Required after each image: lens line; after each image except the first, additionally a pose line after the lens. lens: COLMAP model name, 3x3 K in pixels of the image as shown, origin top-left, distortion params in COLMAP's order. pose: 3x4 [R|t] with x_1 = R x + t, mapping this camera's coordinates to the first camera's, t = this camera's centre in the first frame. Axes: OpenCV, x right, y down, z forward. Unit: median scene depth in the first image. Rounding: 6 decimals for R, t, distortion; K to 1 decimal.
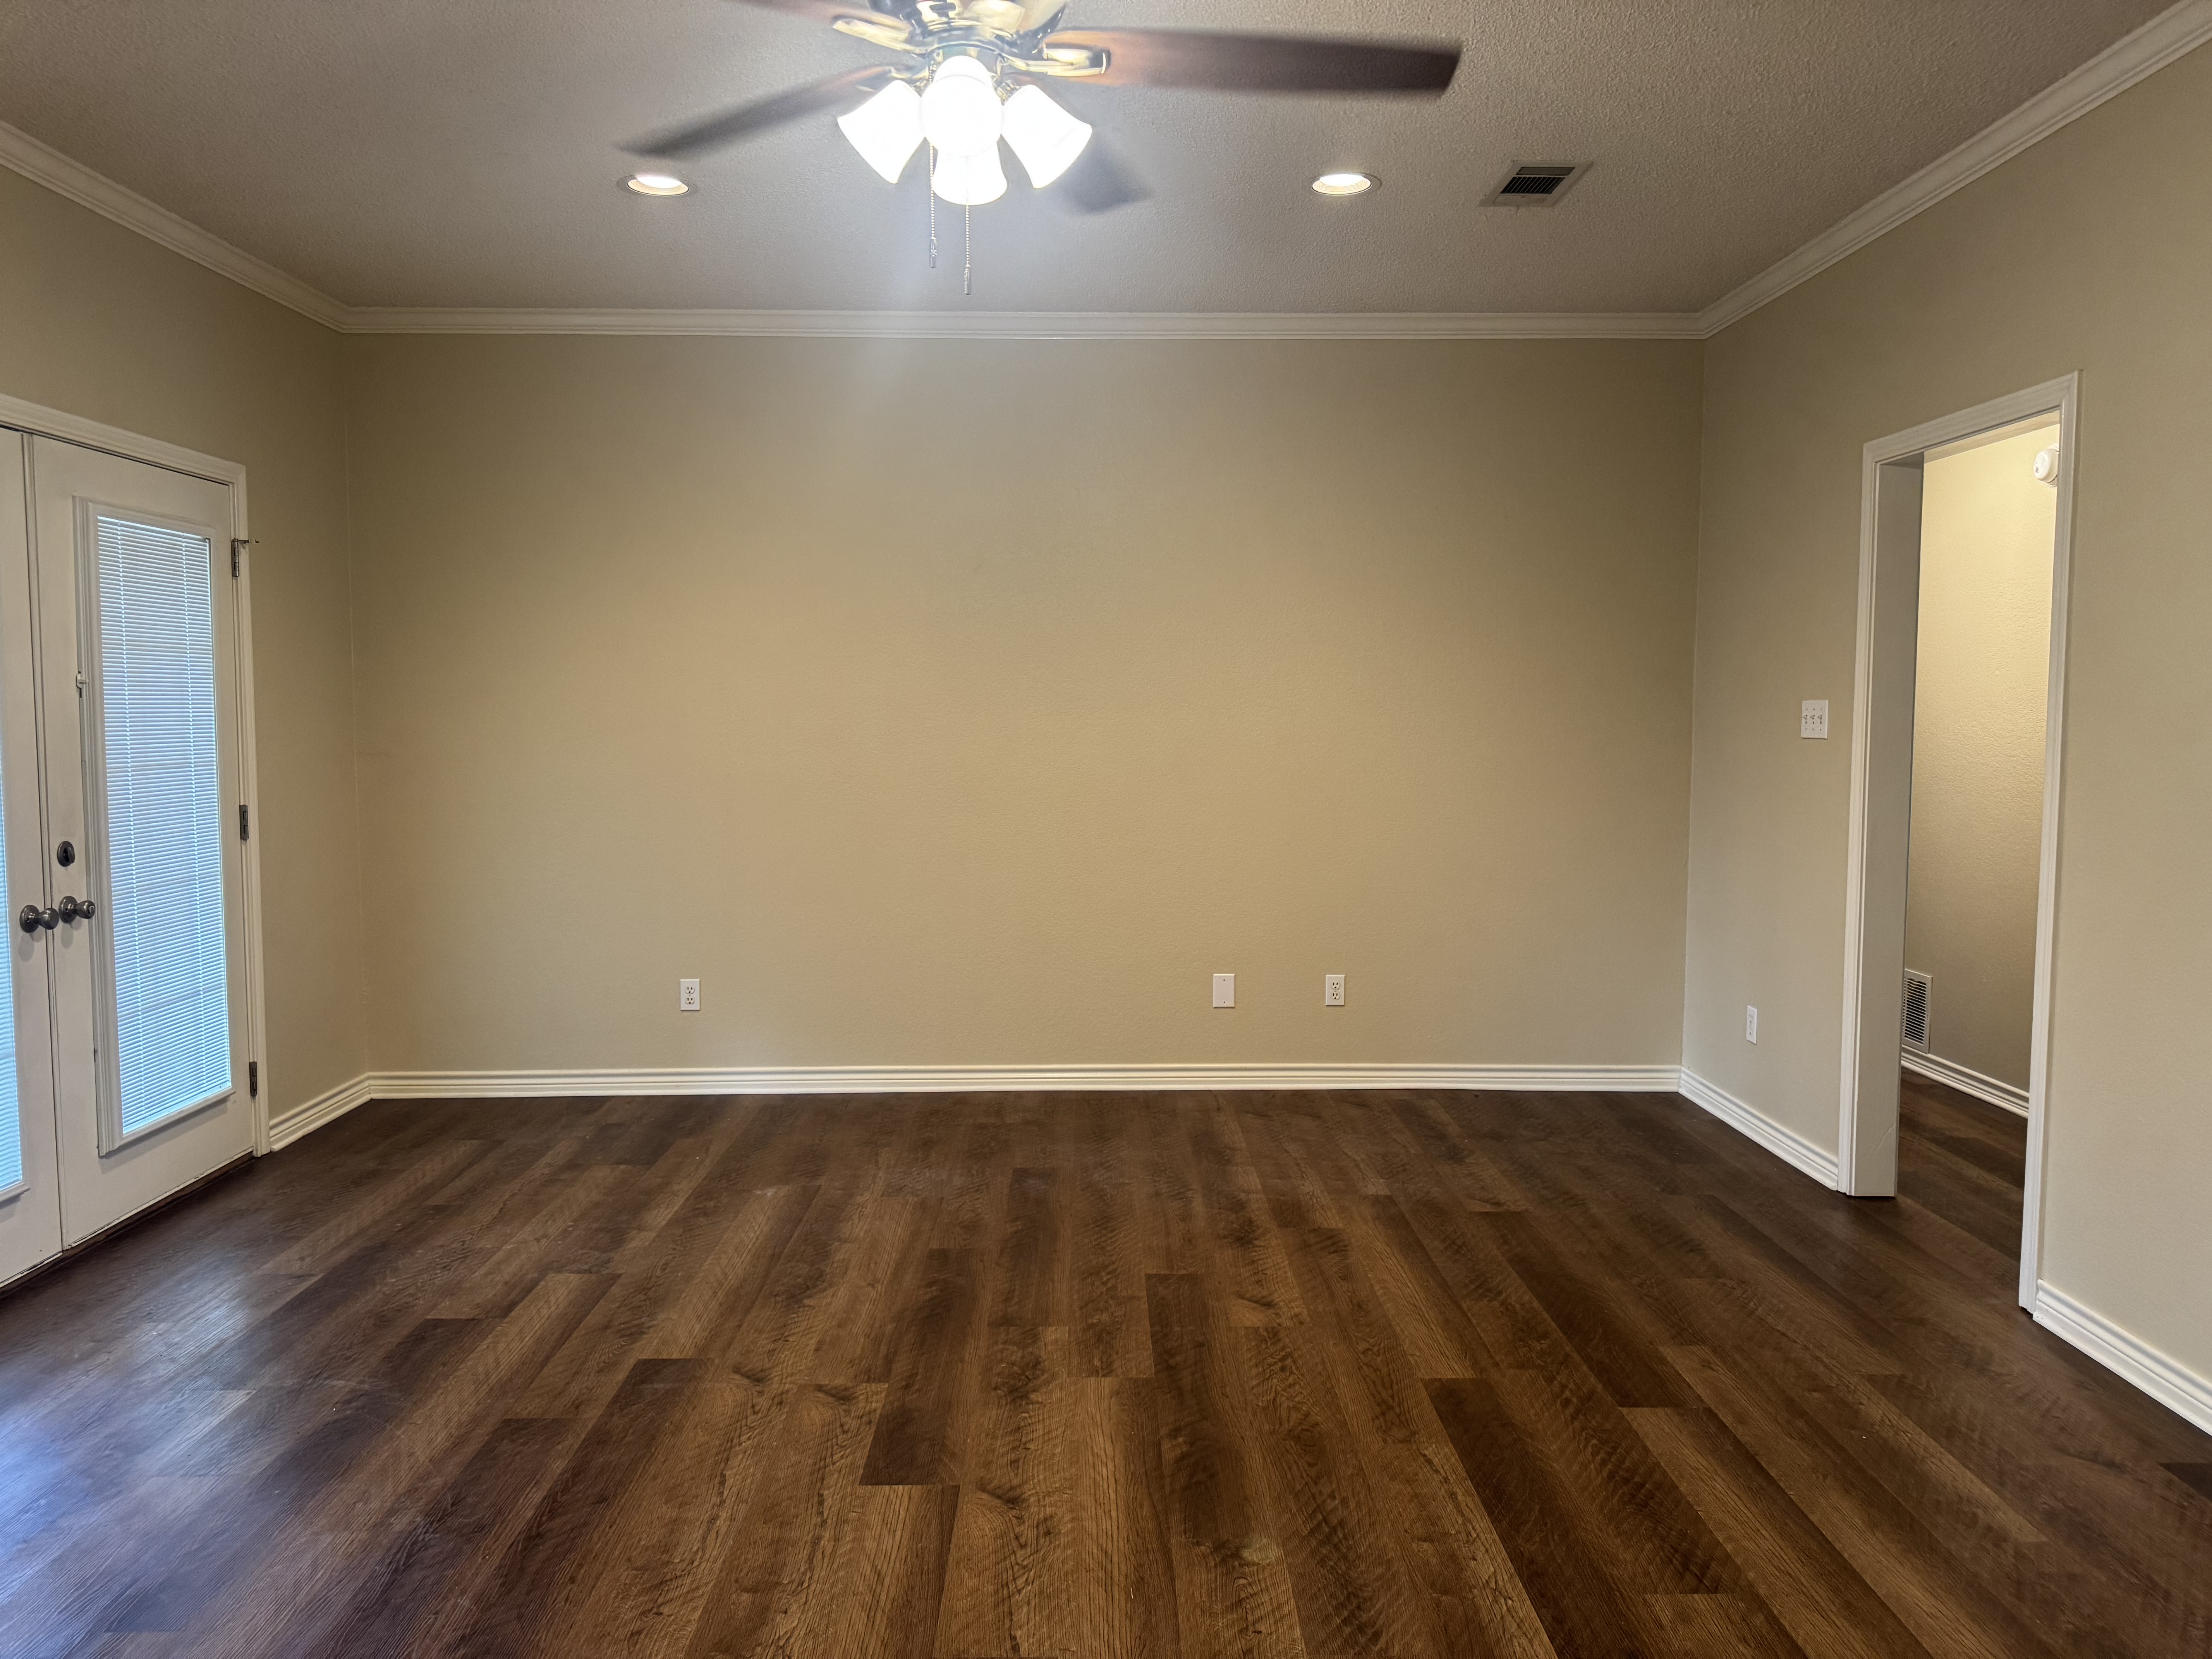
lens RADIAL K [[1550.3, 0, 1114.6], [0, 1550.3, 818.5], [0, 0, 1]] dist [0.031994, -0.014857]
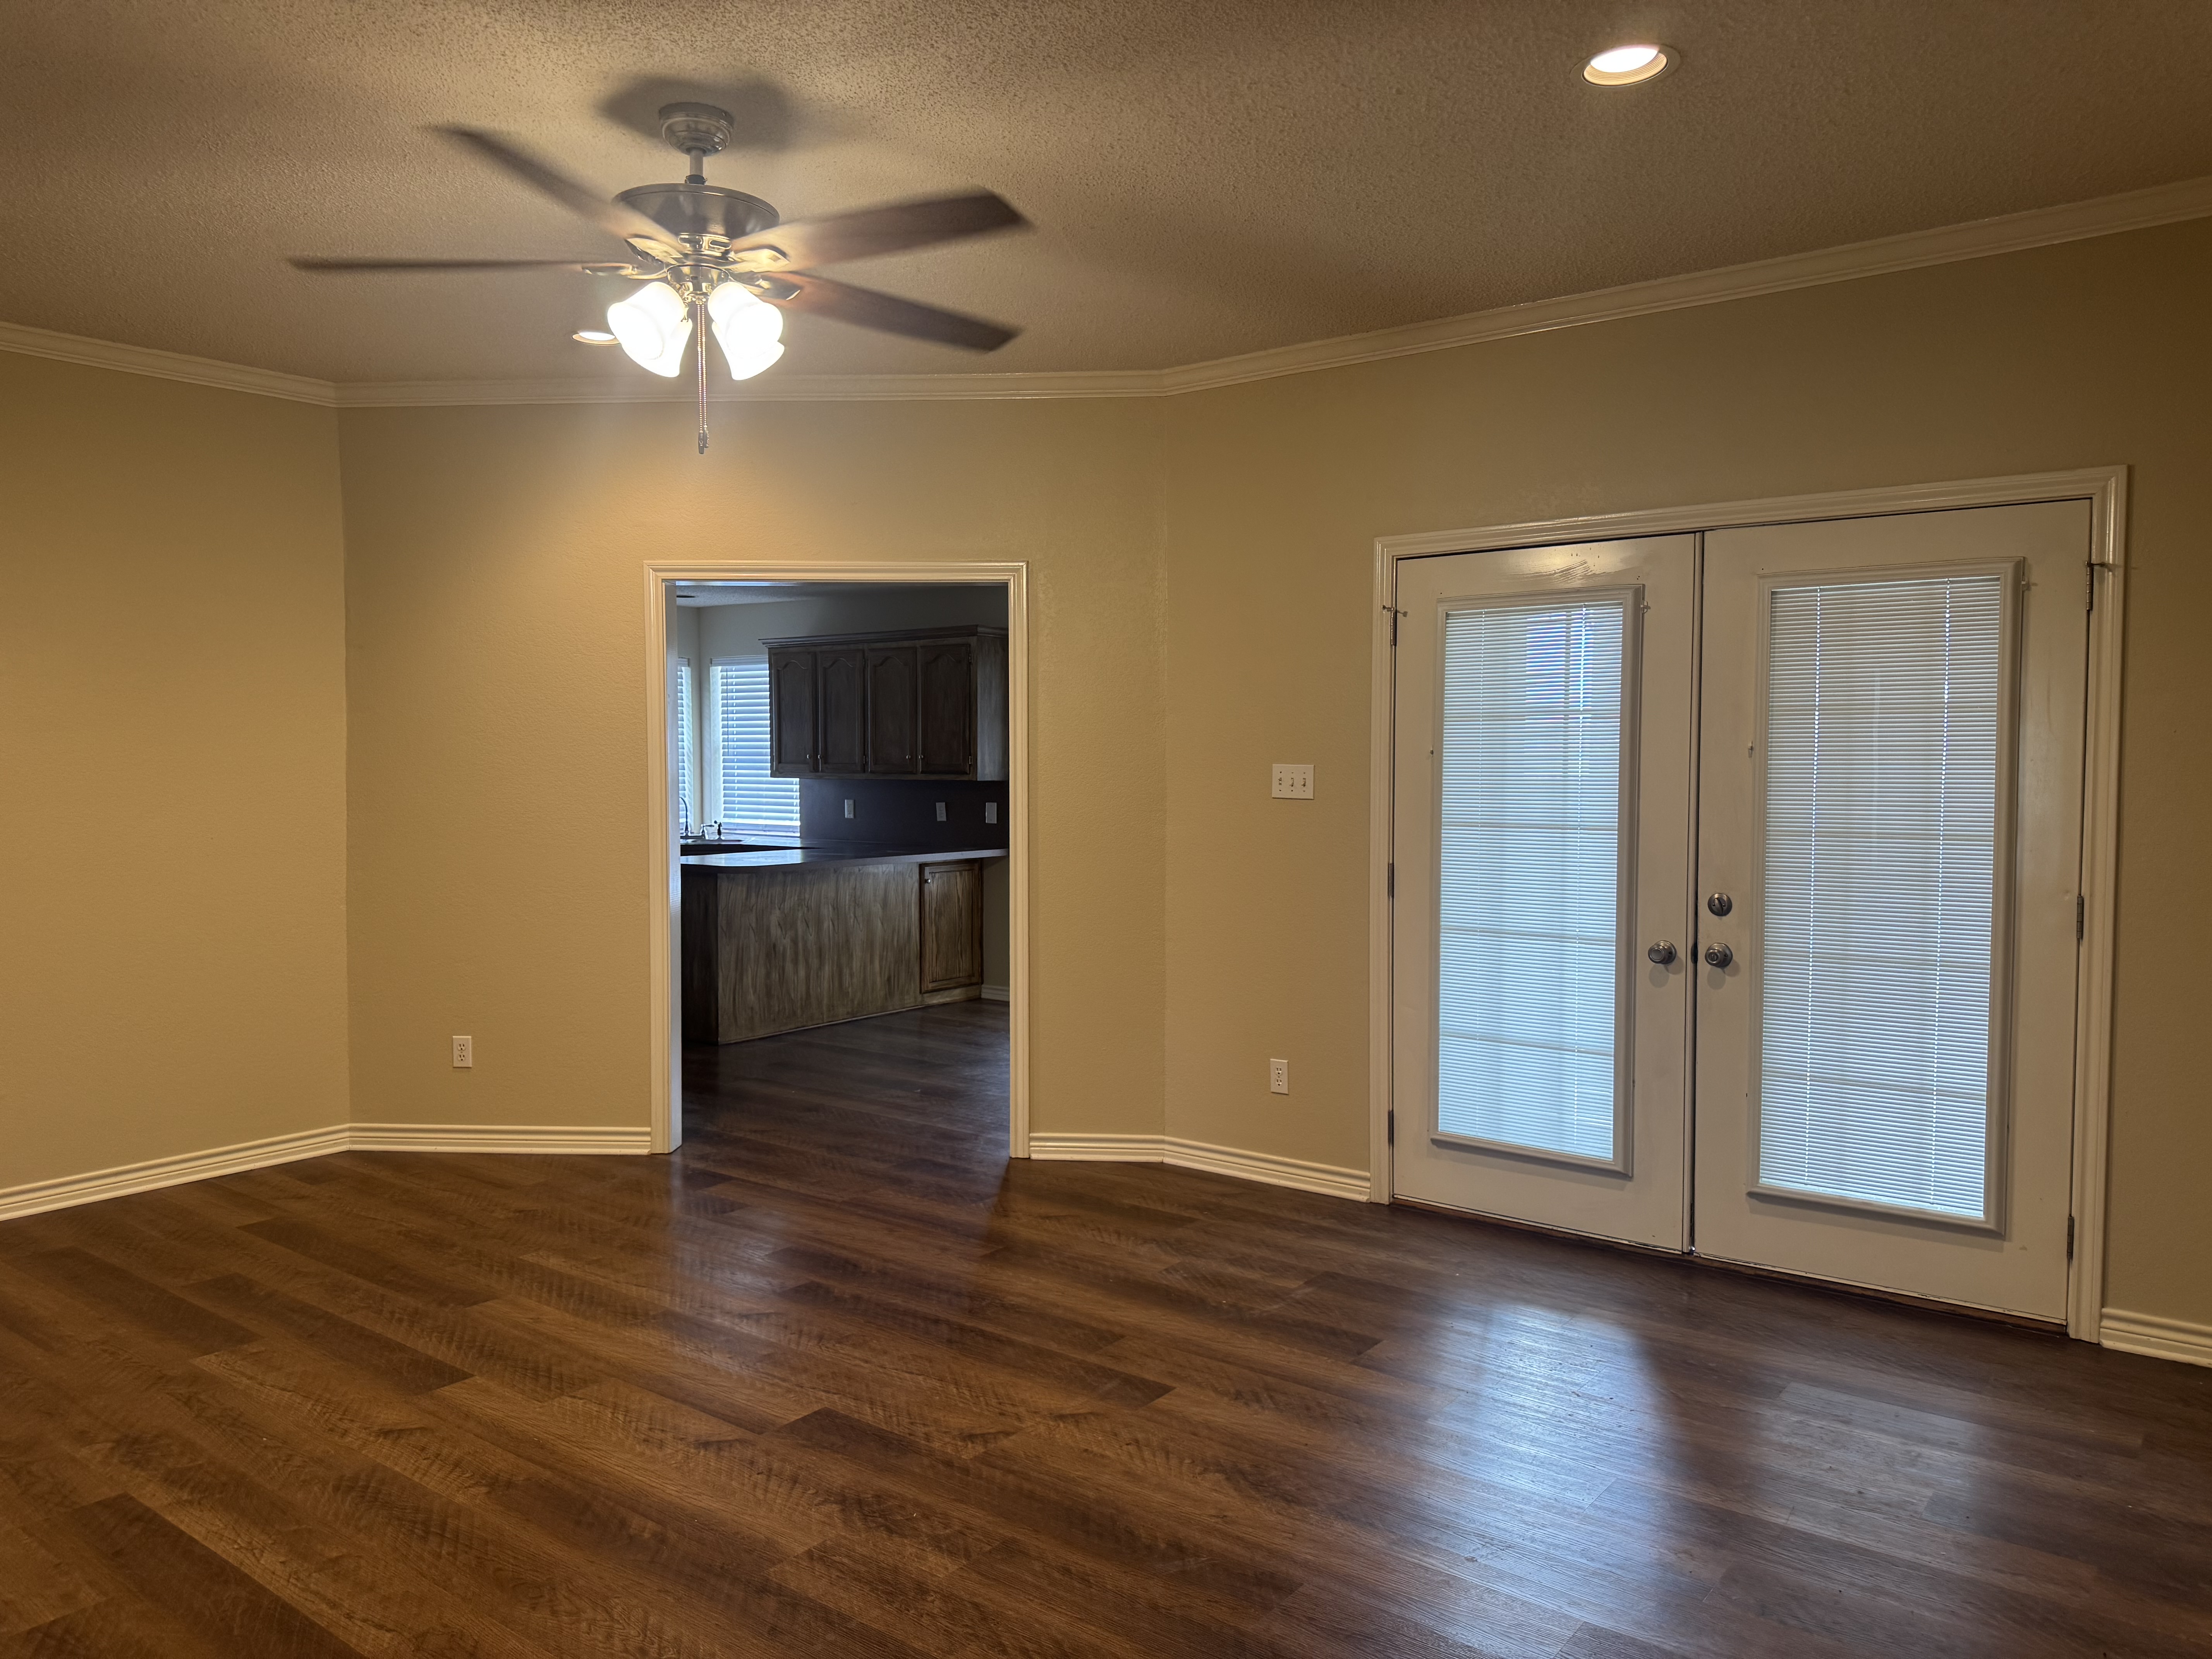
lens RADIAL K [[1550.3, 0, 1119.3], [0, 1550.3, 840.0], [0, 0, 1]] dist [0.031994, -0.014857]
pose [[-0.610935, 0.051815, -0.789984, 0.618735], [-0.053223, 0.992910, 0.106285, -0.157627], [0.789890, 0.106978, -0.603845, 1.792531]]
